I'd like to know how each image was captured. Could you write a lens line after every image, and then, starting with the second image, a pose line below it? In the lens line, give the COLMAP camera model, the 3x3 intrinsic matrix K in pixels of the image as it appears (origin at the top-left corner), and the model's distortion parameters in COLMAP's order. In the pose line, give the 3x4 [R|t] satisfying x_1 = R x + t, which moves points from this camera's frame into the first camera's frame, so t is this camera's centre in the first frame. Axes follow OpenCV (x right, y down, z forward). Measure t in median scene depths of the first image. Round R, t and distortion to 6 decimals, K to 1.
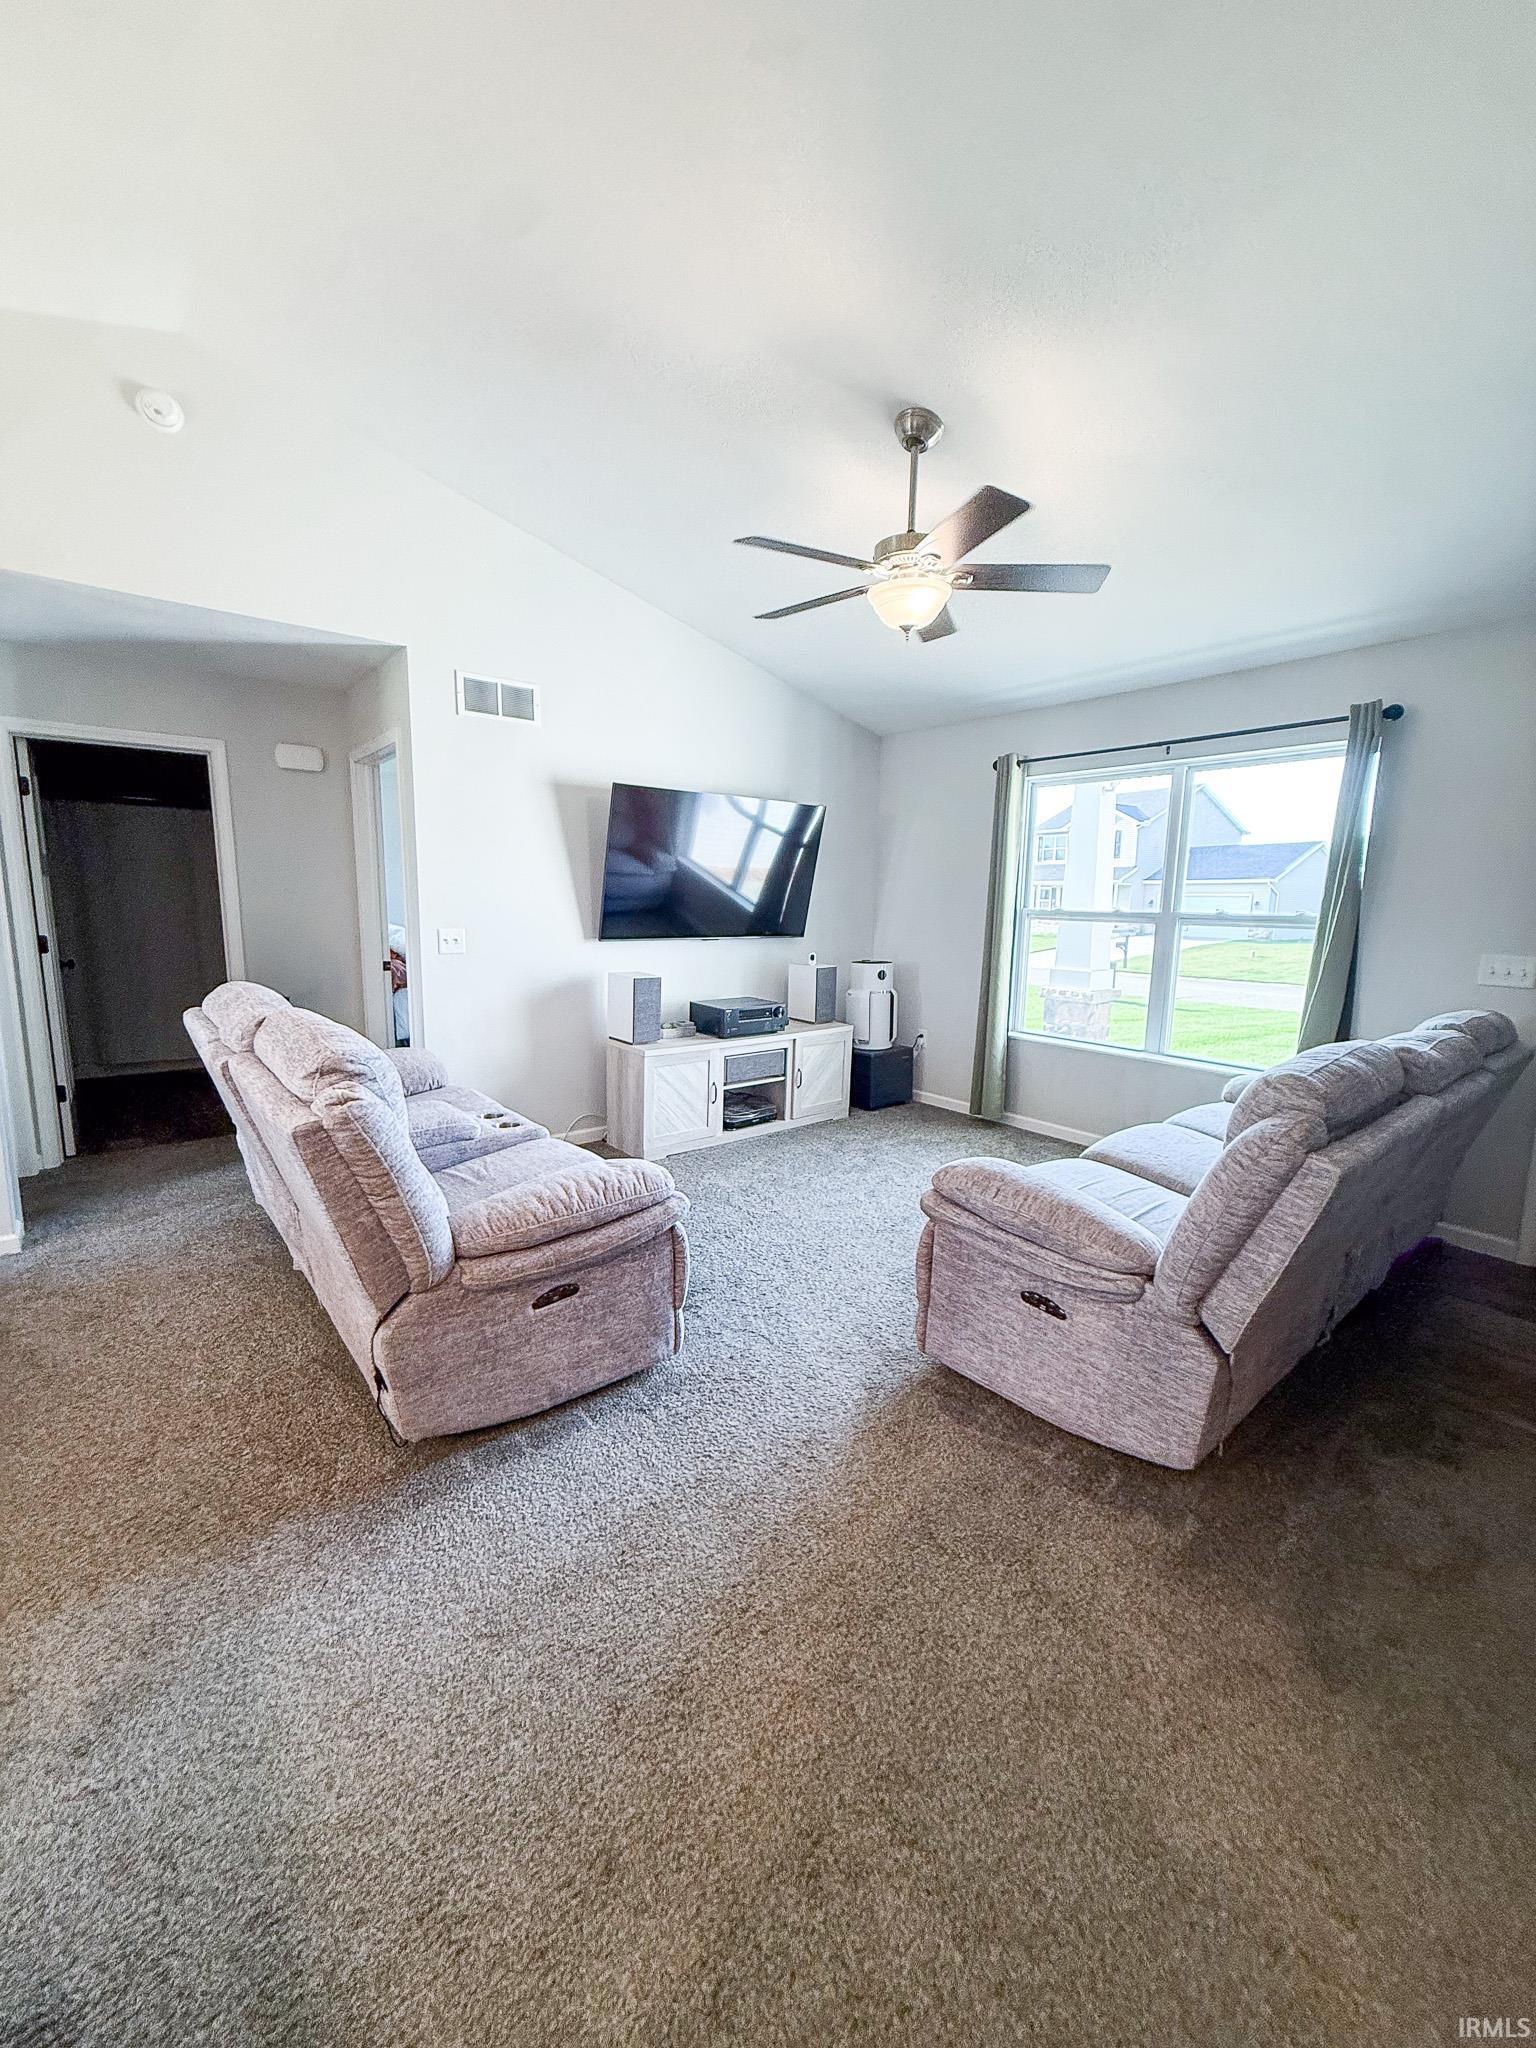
lens RADIAL K [[814.7, 0, 771.6], [0, 814.7, 1031.0], [0, 0, 1]] dist [0.002974, -0.000331]
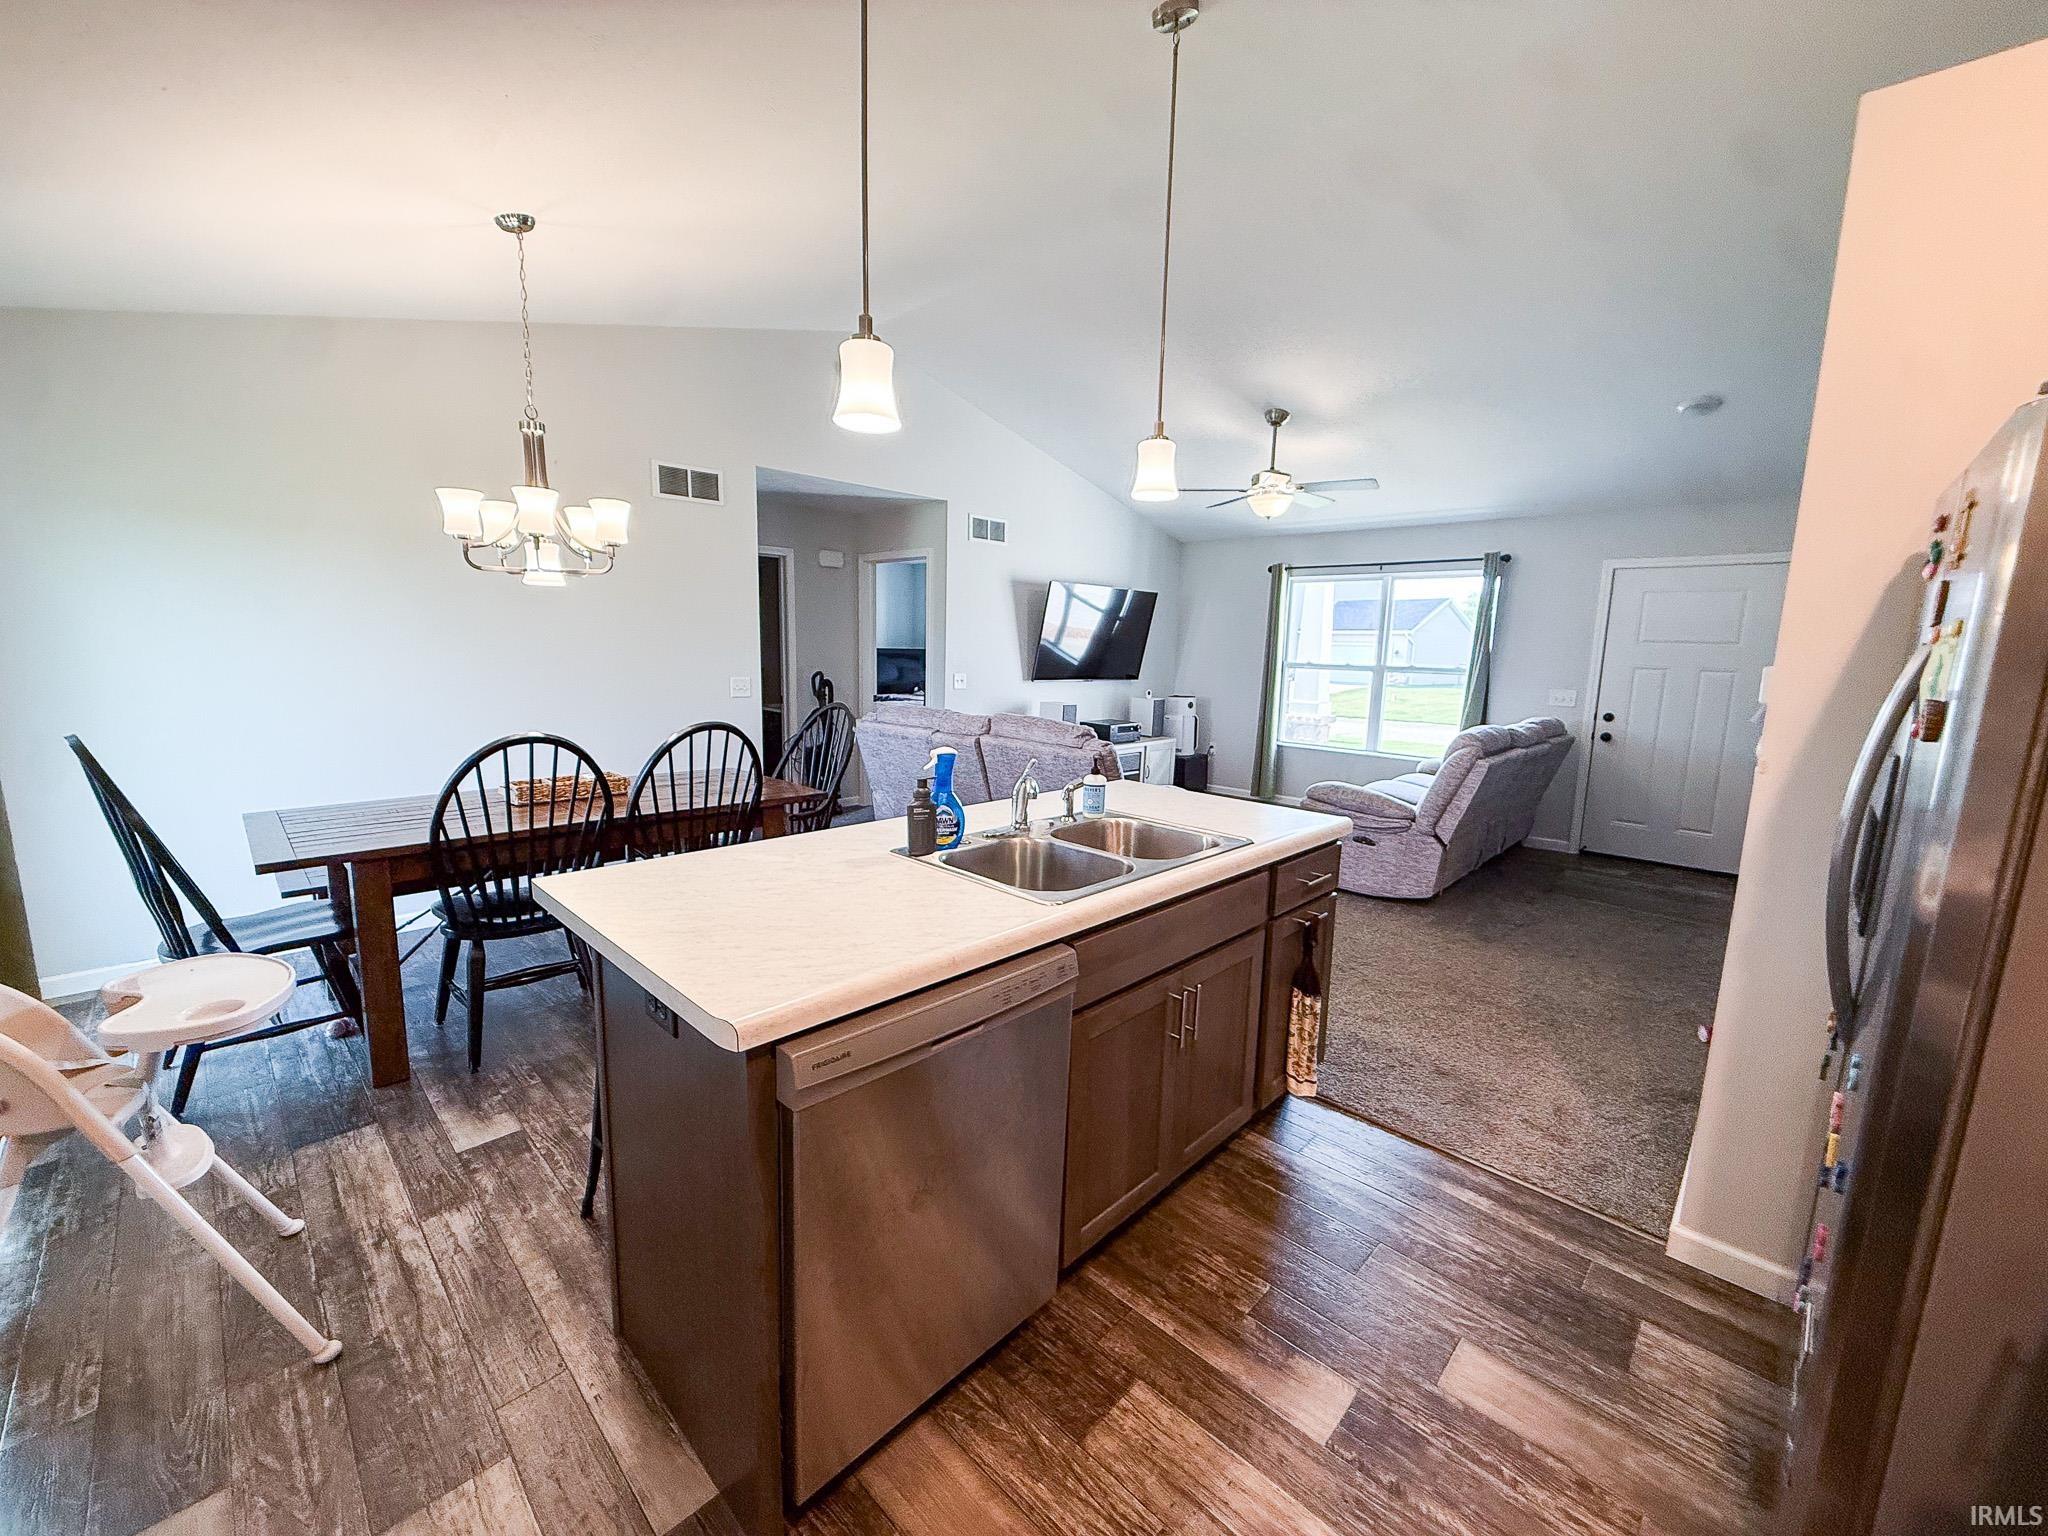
lens RADIAL K [[814.7, 0, 1022.0], [0, 814.7, 775.9], [0, 0, 1]] dist [0.002974, -0.000331]
pose [[0.993794, -0.009143, 0.110862, -0.413214], [0.009070, 0.999958, 0.001160, 0.068876], [-0.110868, -0.000147, 0.993835, -0.549066]]
